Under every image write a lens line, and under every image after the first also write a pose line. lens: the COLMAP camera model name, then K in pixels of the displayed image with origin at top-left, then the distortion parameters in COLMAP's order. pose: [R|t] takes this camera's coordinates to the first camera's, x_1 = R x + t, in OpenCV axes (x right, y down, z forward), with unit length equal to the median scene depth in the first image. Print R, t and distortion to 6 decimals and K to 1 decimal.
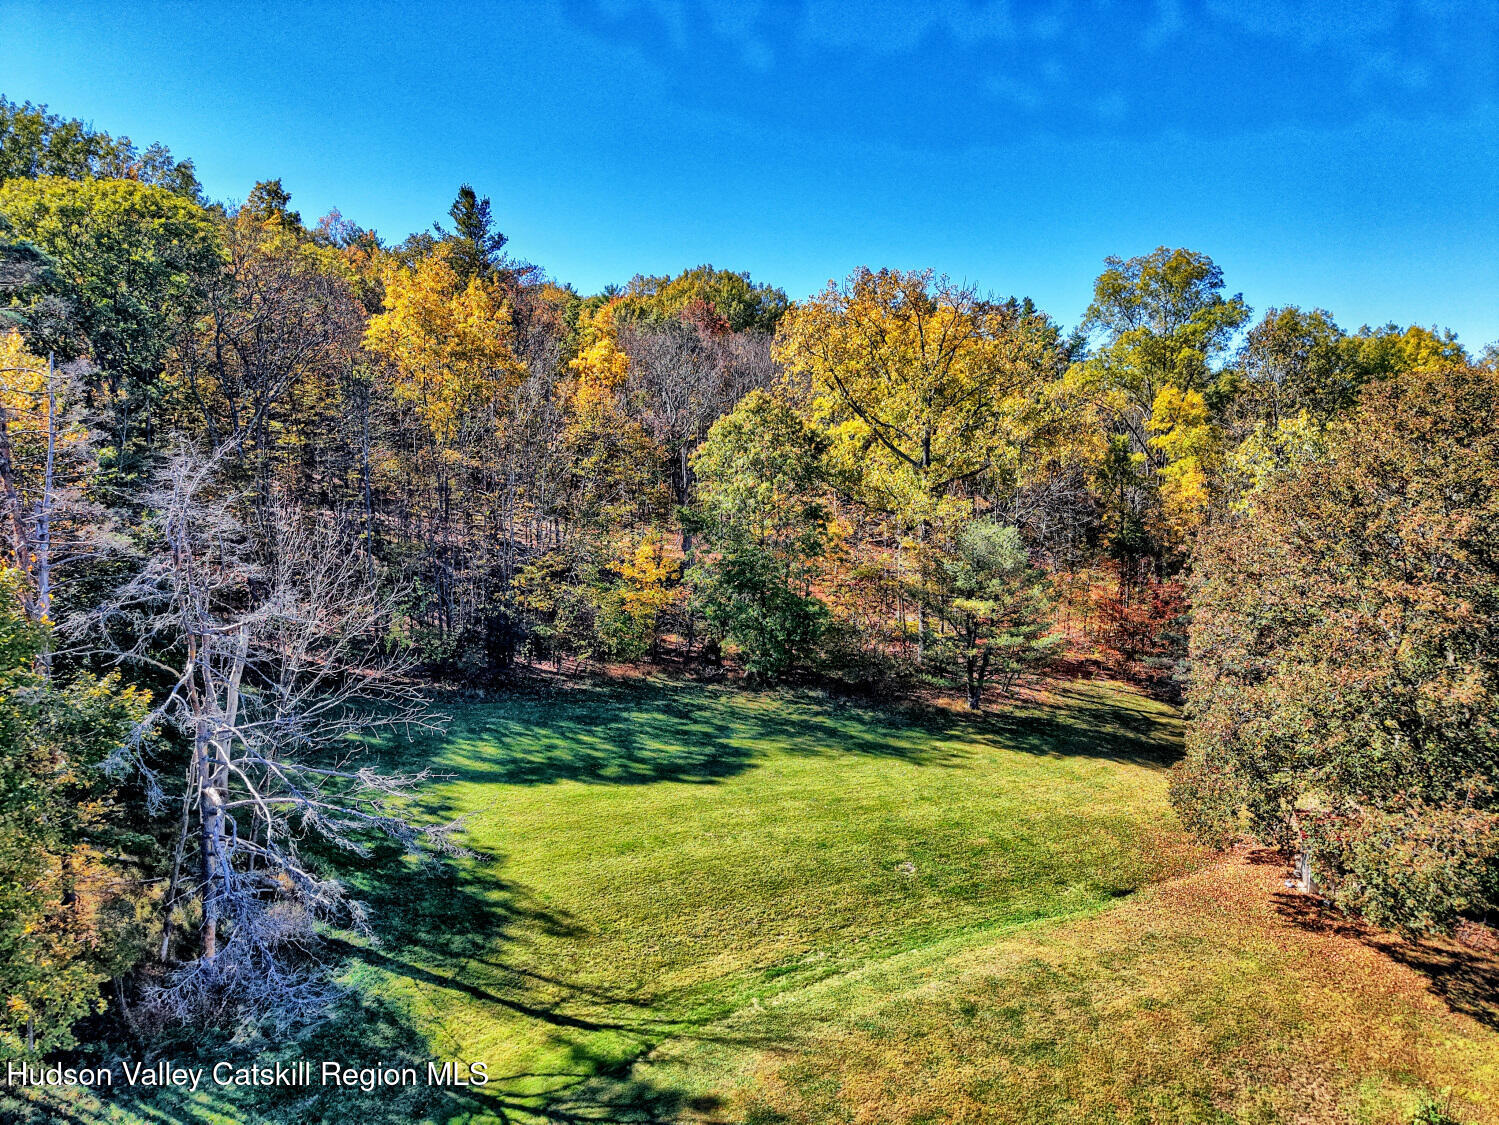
lens RADIAL K [[1013.2, 0, 743.7], [0, 1013.2, 556.2], [0, 0, 1]] dist [0.019402, -0.018710]
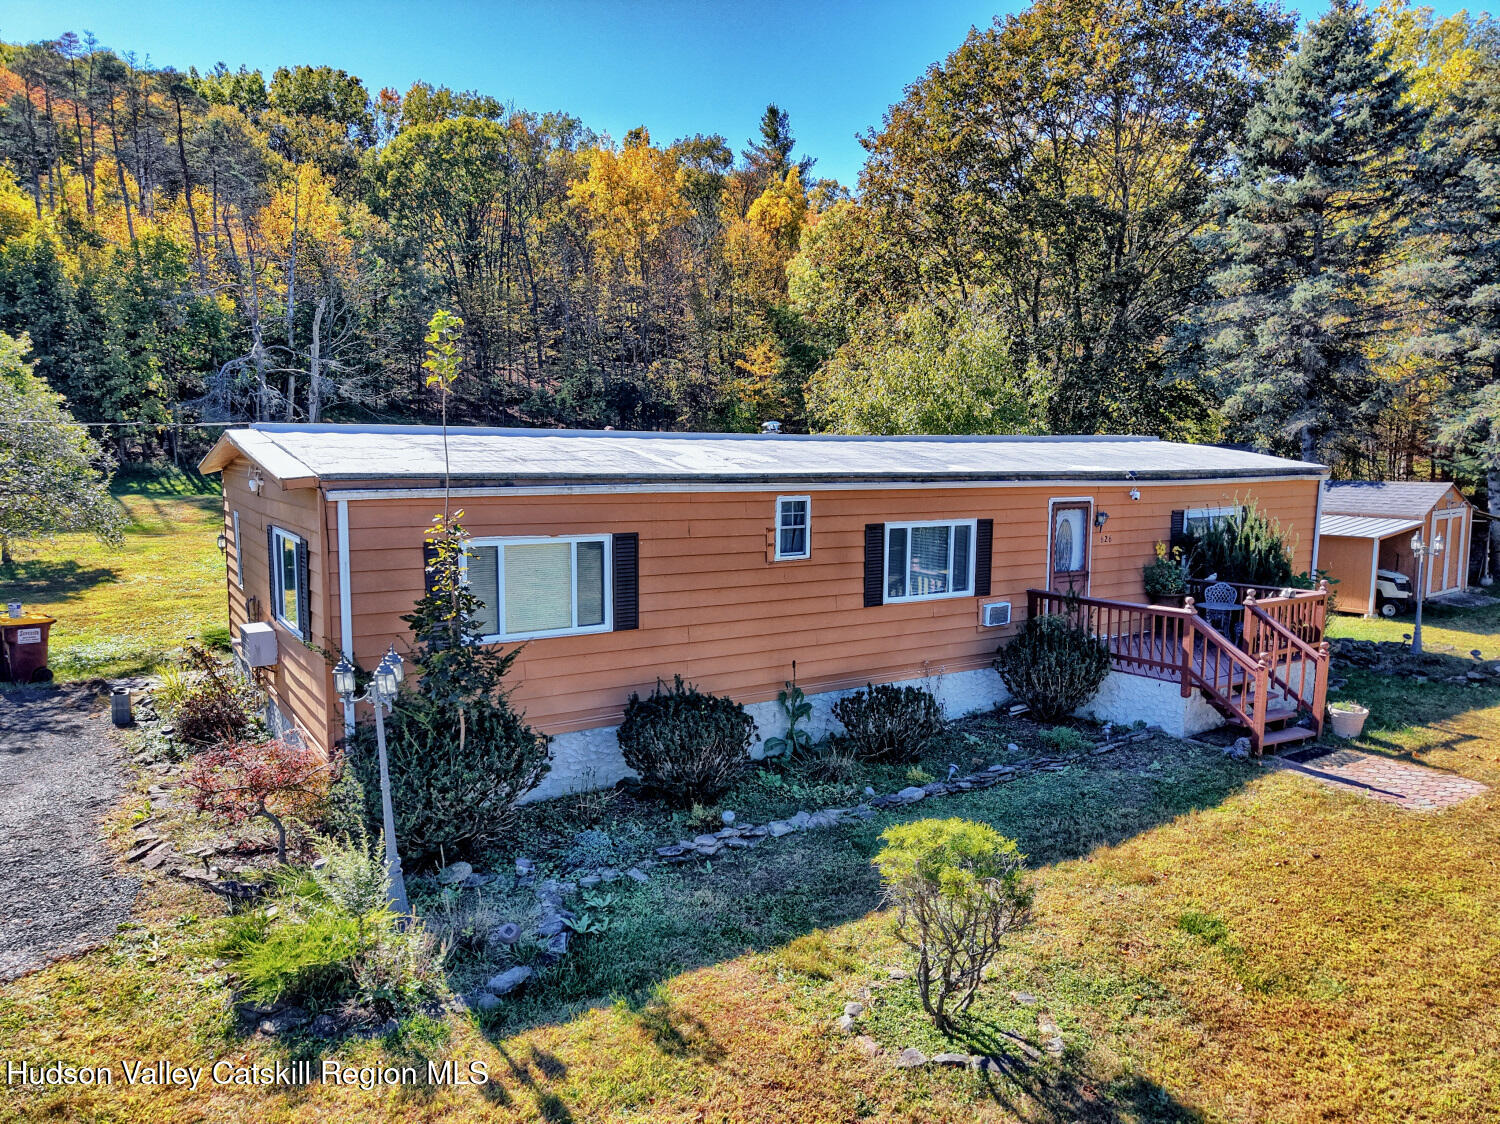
lens RADIAL K [[1013.9, 0, 754.4], [0, 1013.9, 552.4], [0, 0, 1]] dist [0.019402, -0.018710]
pose [[0.826703, 0.052220, -0.560210, 0.615893], [-0.053703, 0.998461, 0.013822, 0.232080], [0.560070, 0.018658, 0.828235, -0.031883]]
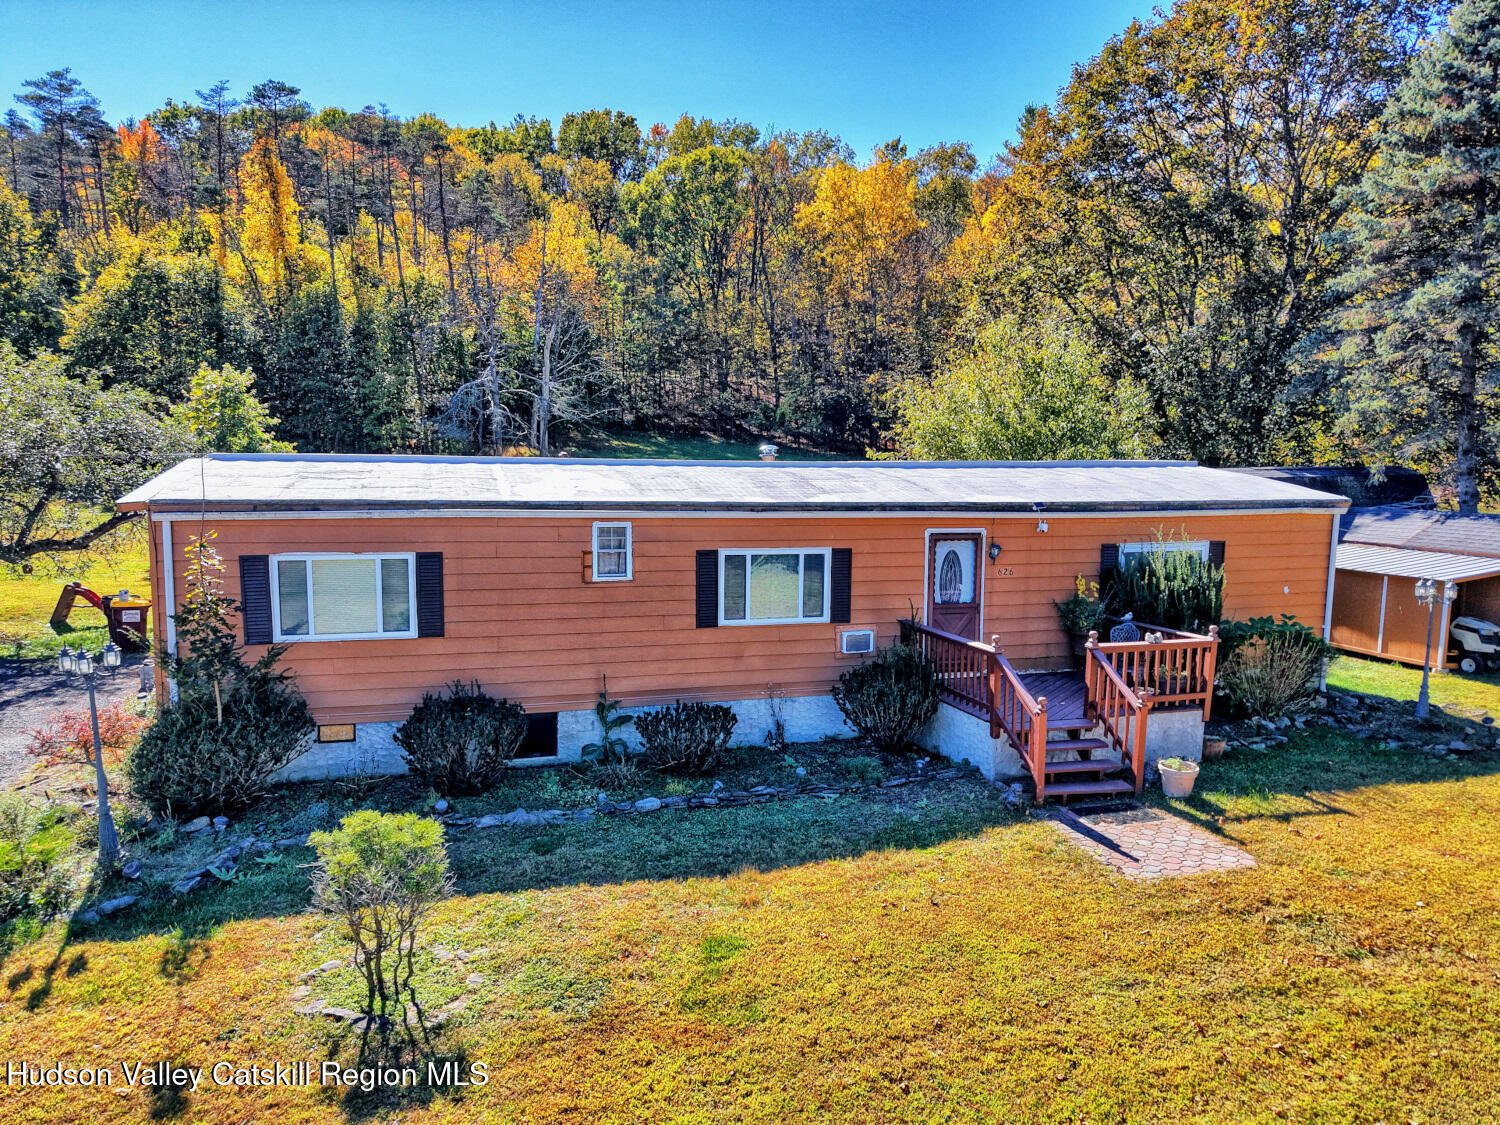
lens RADIAL K [[1013.9, 0, 752.1], [0, 1013.9, 563.9], [0, 0, 1]] dist [0.019402, -0.018710]
pose [[0.629278, 0.080263, -0.773025, 0.699919], [-0.082482, 0.995933, 0.036264, 0.221473], [0.772791, 0.040941, 0.633338, 0.025588]]
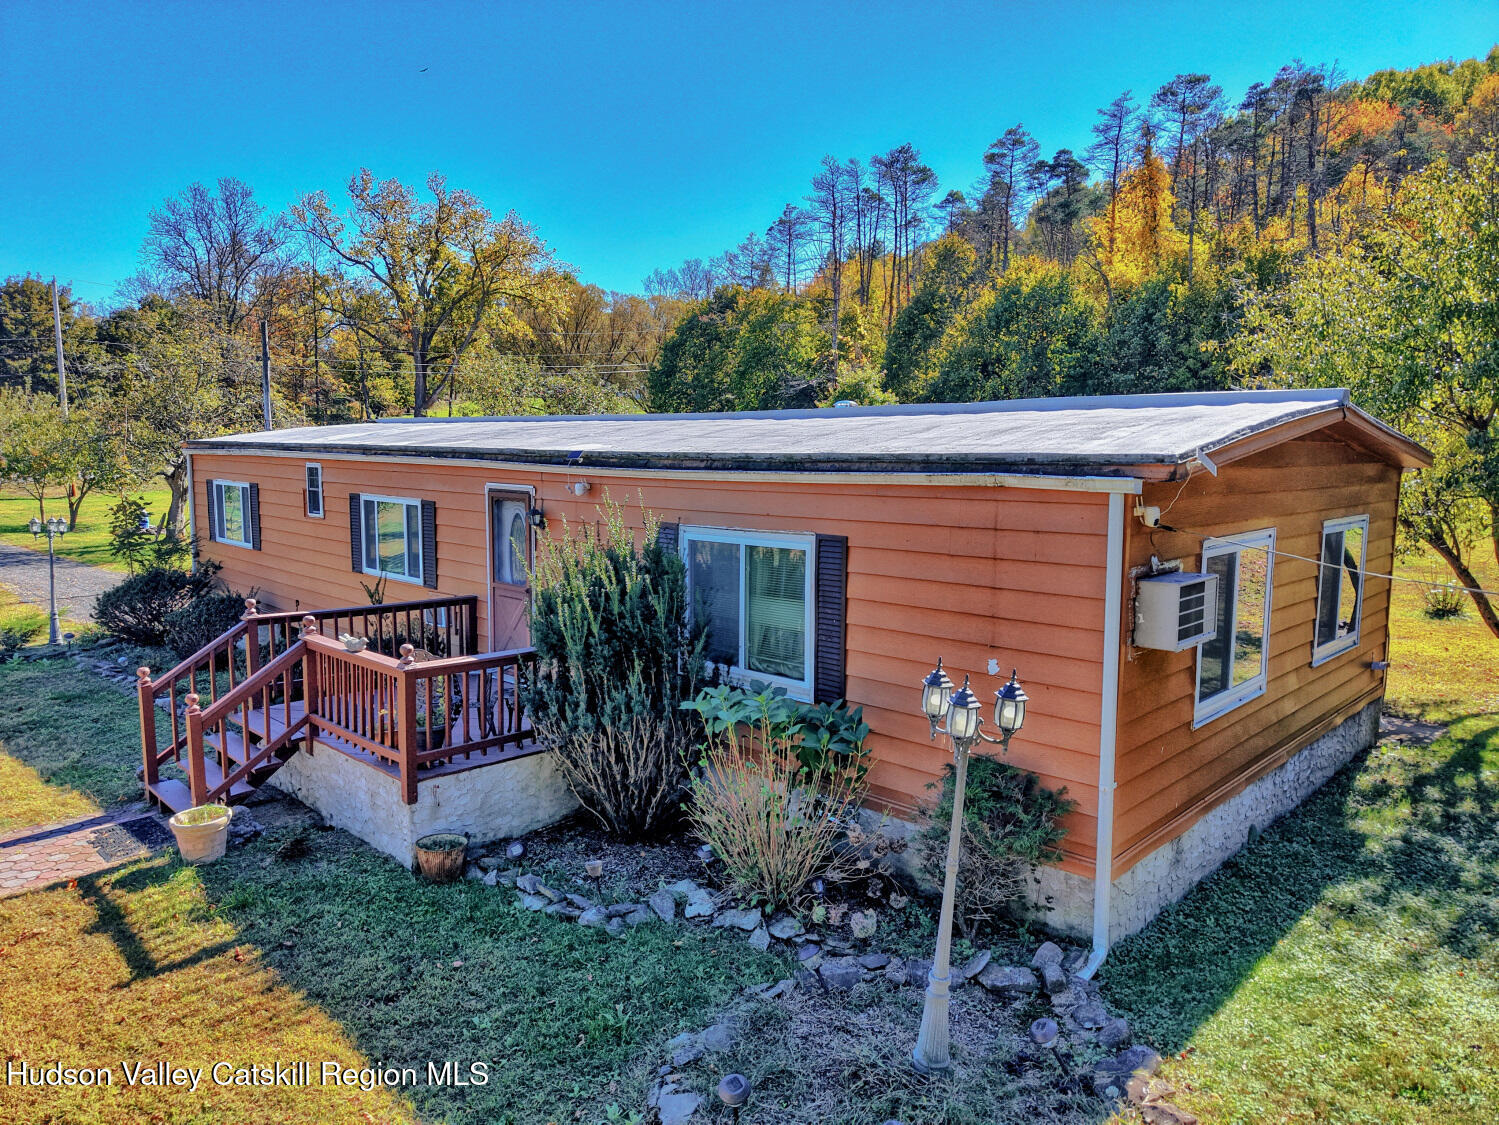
lens RADIAL K [[1013.2, 0, 744.3], [0, 1013.2, 557.2], [0, 0, 1]] dist [0.019402, -0.018710]
pose [[-0.365745, 0.080022, -0.927269, 0.697682], [-0.114284, 0.984896, 0.130072, 0.201650], [0.923672, 0.153545, -0.351075, 0.329271]]
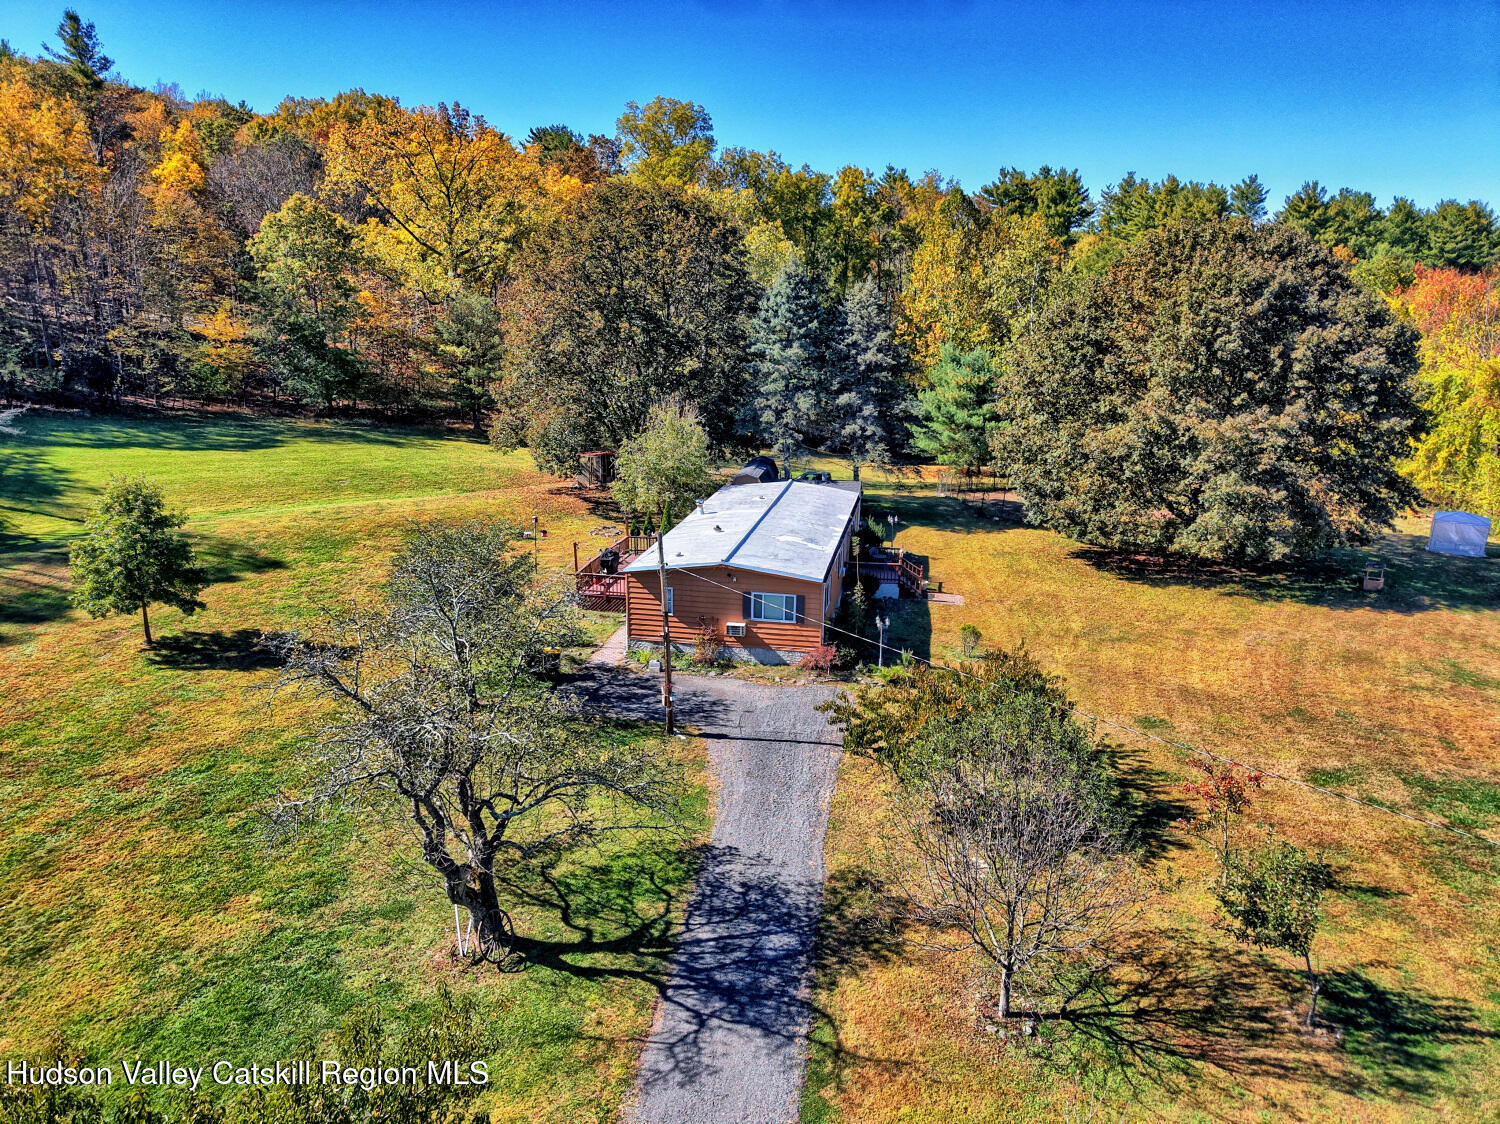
lens RADIAL K [[1013.9, 0, 751.5], [0, 1013.9, 559.9], [0, 0, 1]] dist [0.019402, -0.018710]
pose [[0.977864, -0.047663, 0.203743, 0.308550], [0.016093, 0.987959, 0.153878, 0.120217], [-0.208624, -0.147193, 0.966856, -0.518963]]
